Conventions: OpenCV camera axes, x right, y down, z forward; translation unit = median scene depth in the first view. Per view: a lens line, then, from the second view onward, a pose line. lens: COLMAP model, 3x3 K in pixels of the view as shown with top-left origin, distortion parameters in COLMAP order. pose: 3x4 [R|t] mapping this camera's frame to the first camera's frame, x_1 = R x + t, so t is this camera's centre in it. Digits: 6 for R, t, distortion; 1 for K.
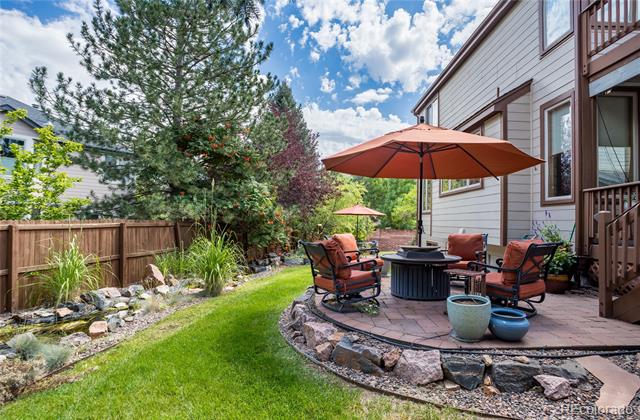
lens RADIAL K [[331.2, 0, 321.4], [0, 331.2, 209.8], [0, 0, 1]] dist [-0.006197, 0.000781]
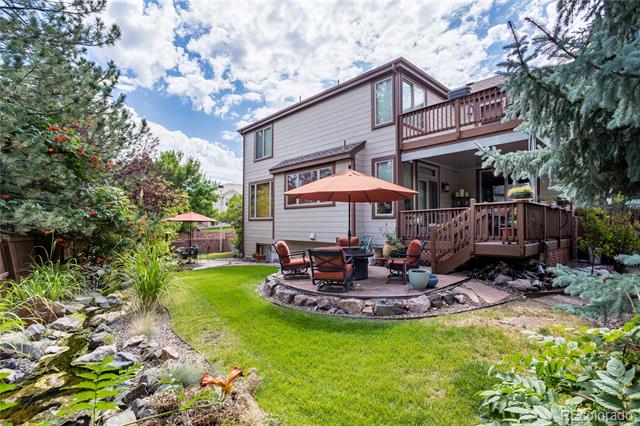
lens RADIAL K [[320.8, 0, 319.7], [0, 320.8, 217.6], [0, 0, 1]] dist [-0.003144, -0.000247]
pose [[0.715042, 0.001388, 0.699080, -0.761197], [-0.013927, 0.999828, 0.012259, -0.037197], [-0.698943, -0.018501, 0.714938, 0.016001]]
